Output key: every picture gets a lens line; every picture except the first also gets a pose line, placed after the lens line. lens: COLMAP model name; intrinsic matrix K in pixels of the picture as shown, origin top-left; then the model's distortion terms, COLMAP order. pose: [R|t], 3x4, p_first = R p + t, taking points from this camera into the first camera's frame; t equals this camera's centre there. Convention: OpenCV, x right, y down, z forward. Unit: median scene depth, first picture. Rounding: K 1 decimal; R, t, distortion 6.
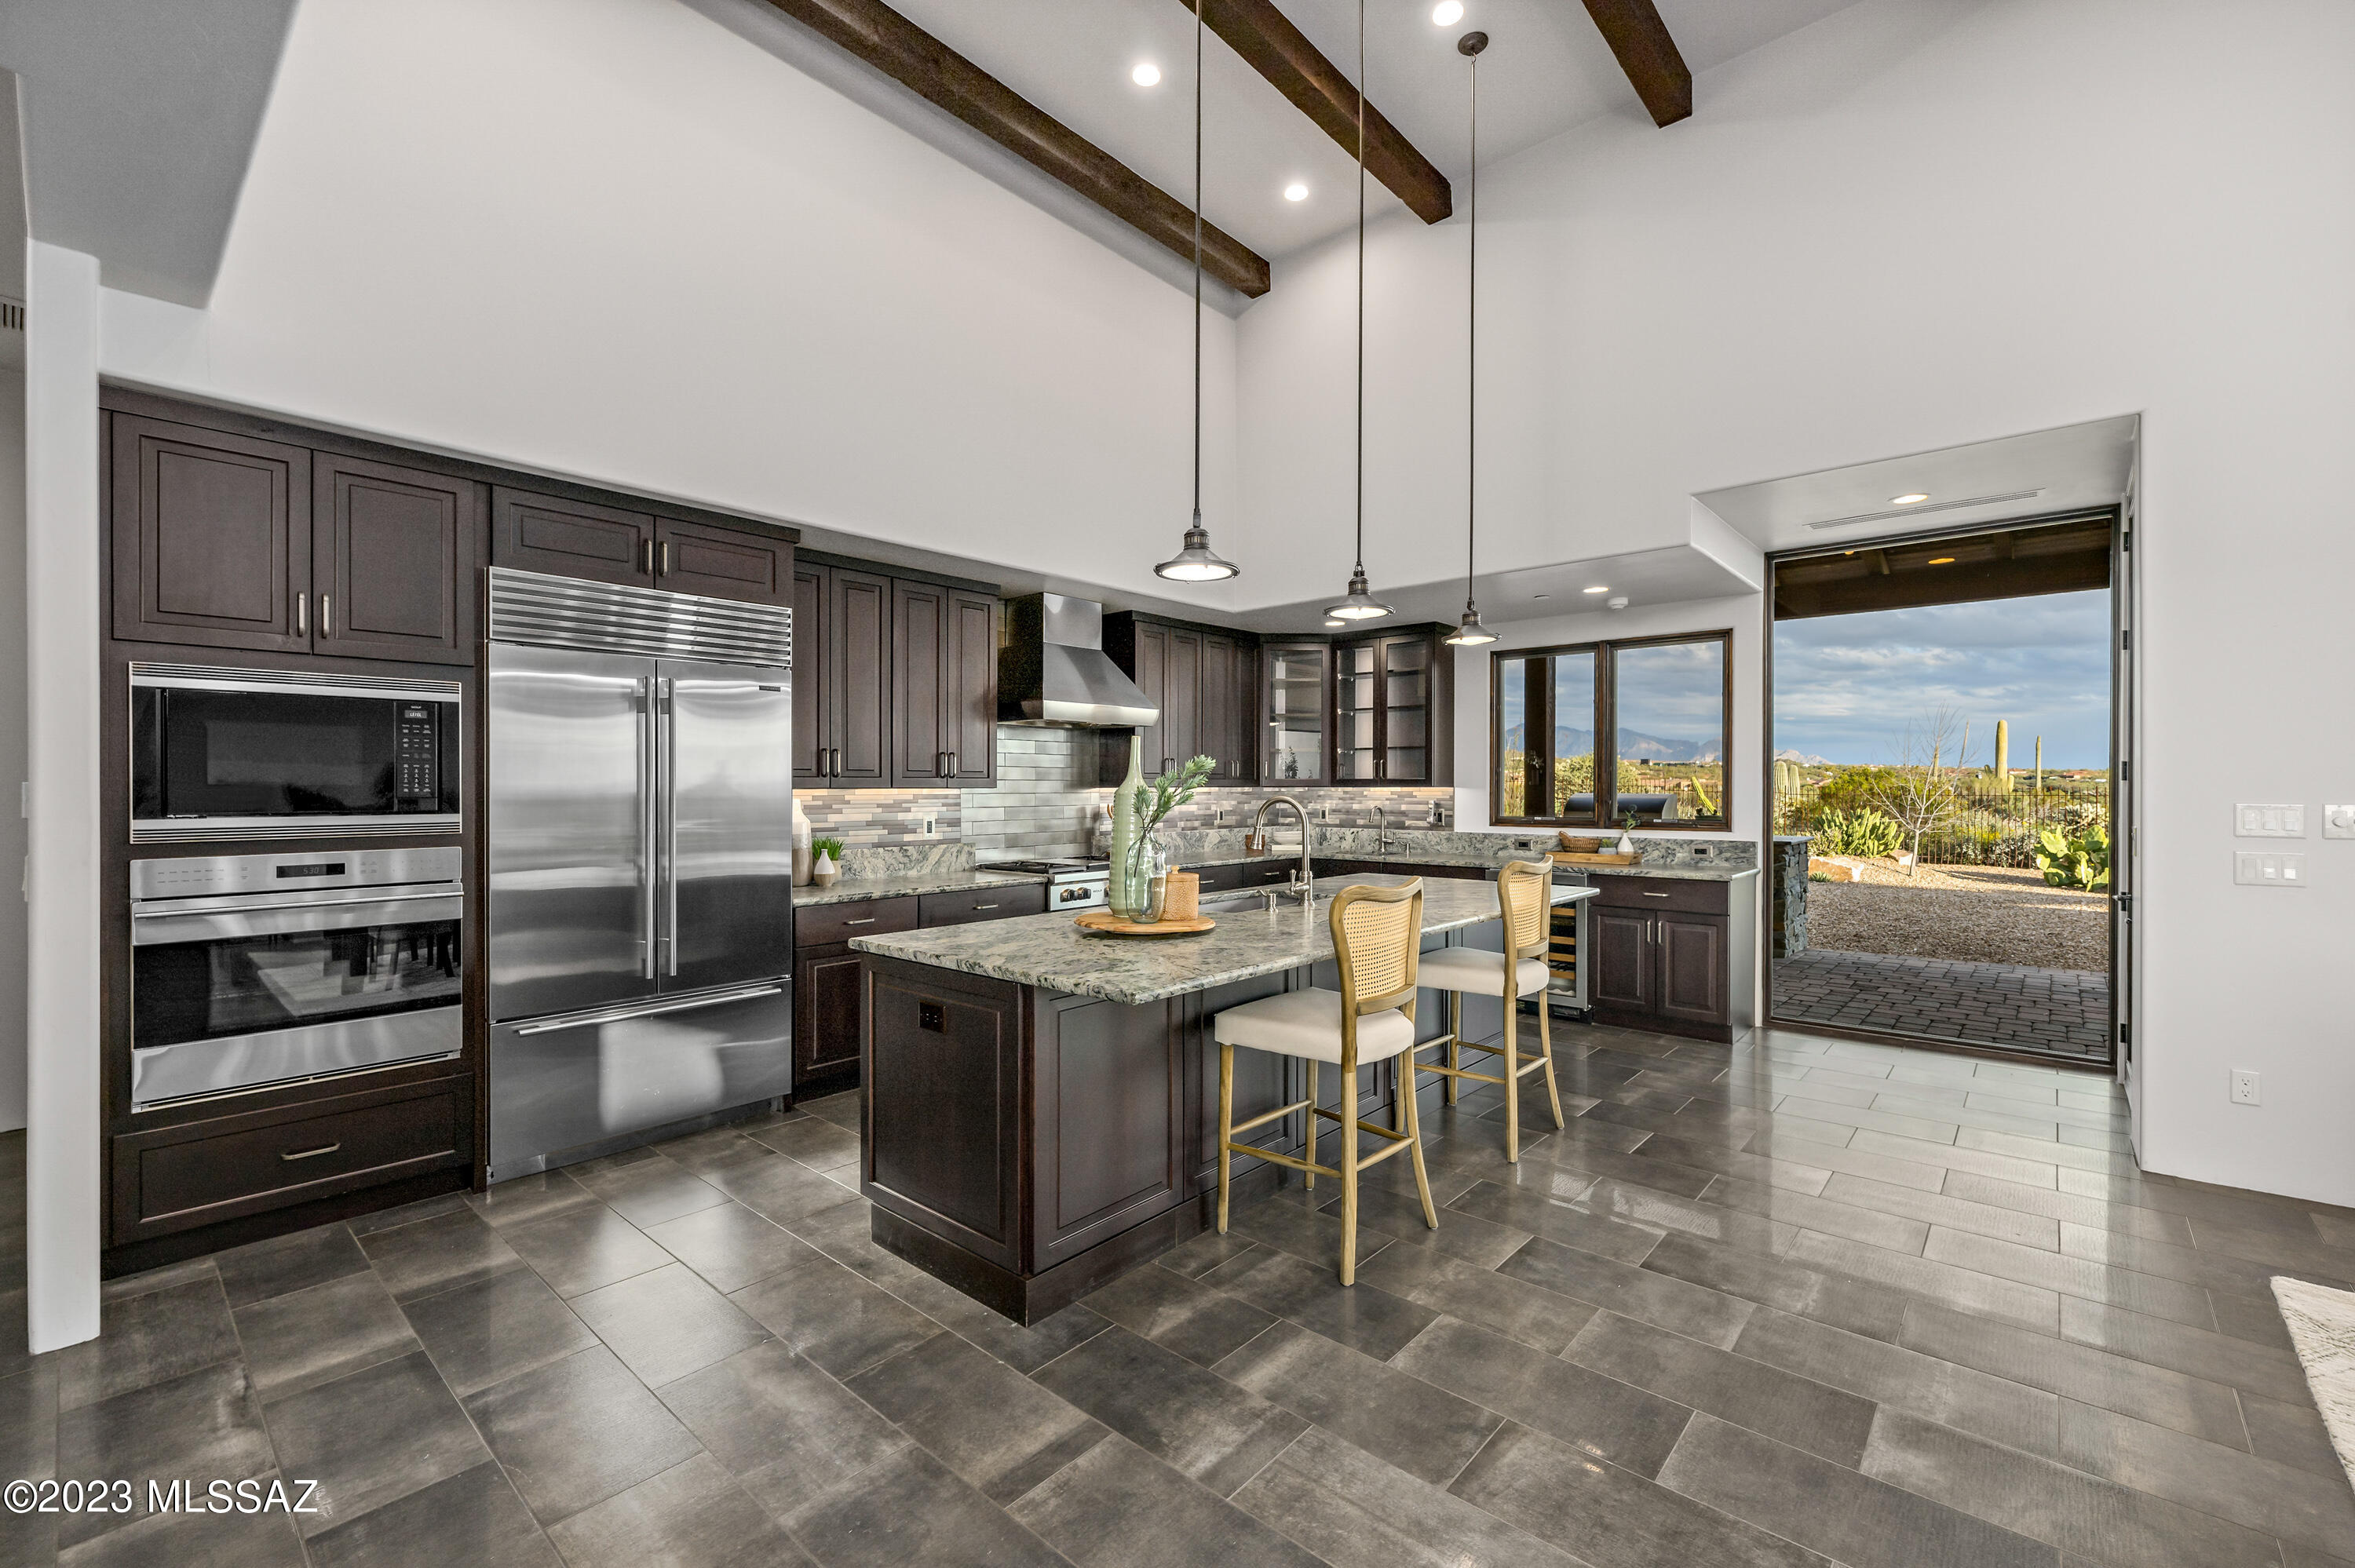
lens RADIAL K [[979.0, 0, 1168.4], [0, 979.0, 793.8], [0, 0, 1]] dist [0.013648, 0.000099]
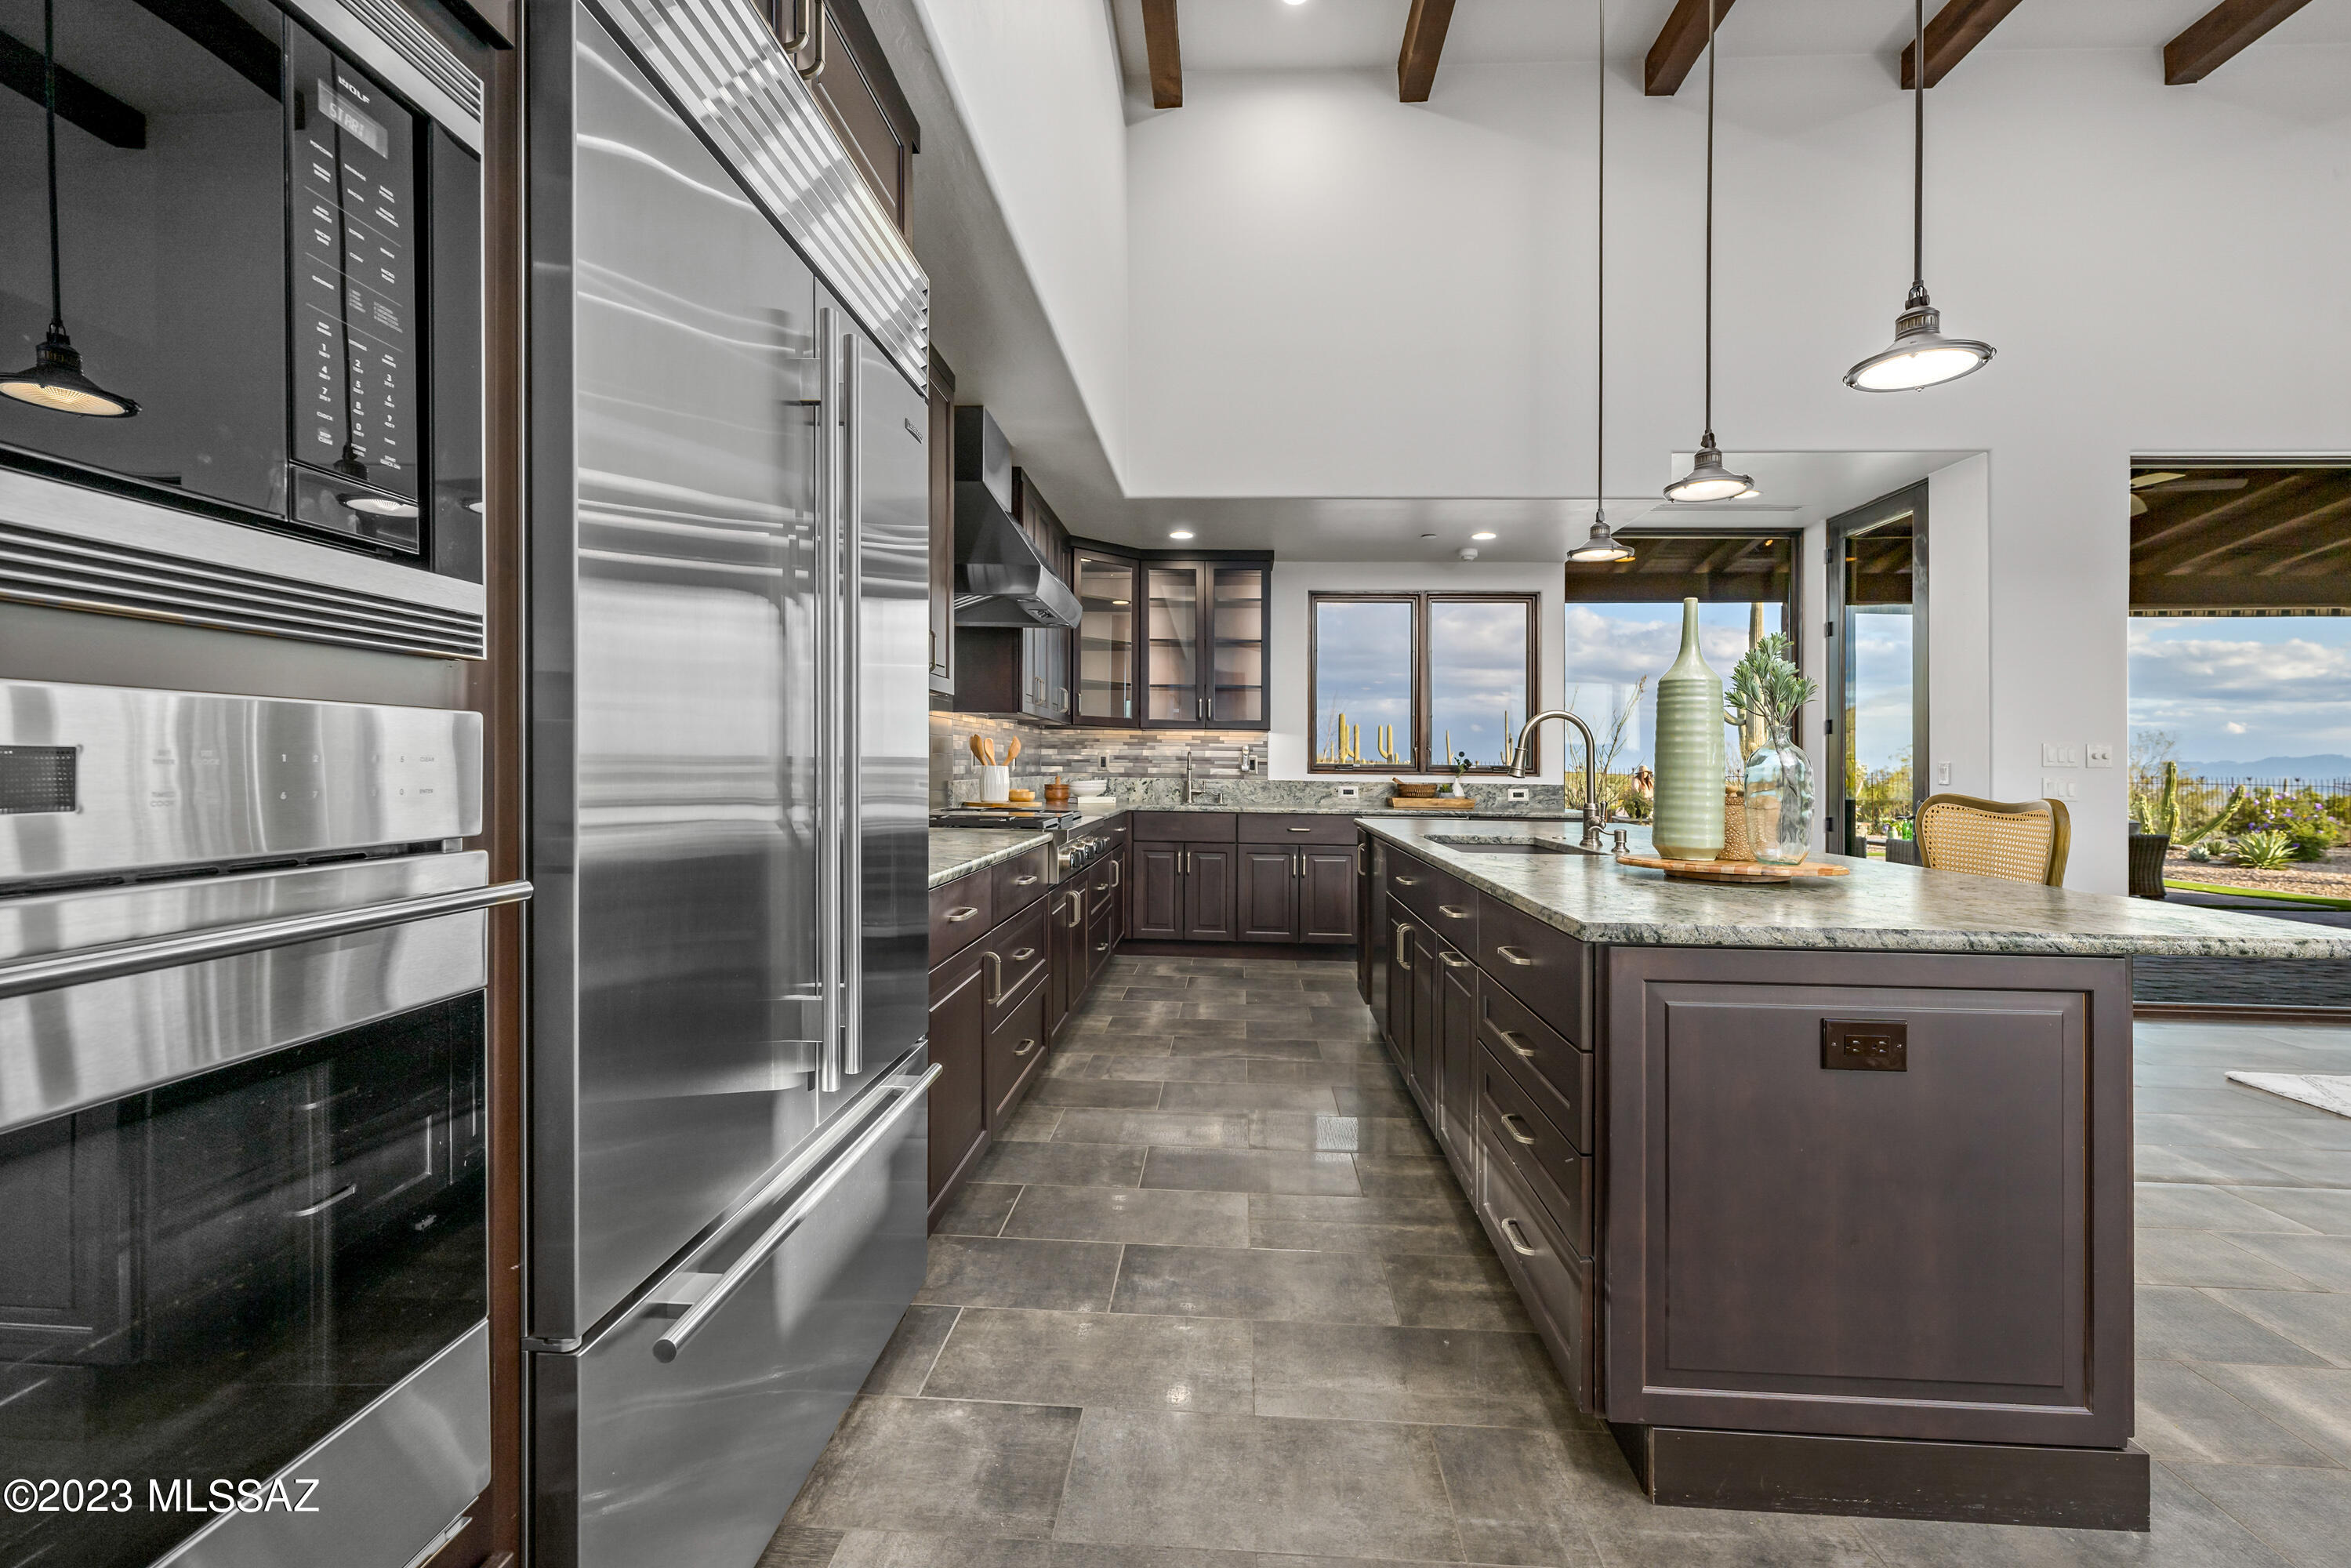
lens RADIAL K [[977.6, 0, 1181.1], [0, 977.6, 779.5], [0, 0, 1]] dist [0.013648, 0.000099]
pose [[0.778403, 0.004556, 0.627748, -0.354722], [-0.011365, 0.999912, 0.006836, 0.032590], [-0.627661, -0.012456, 0.778387, 0.328086]]
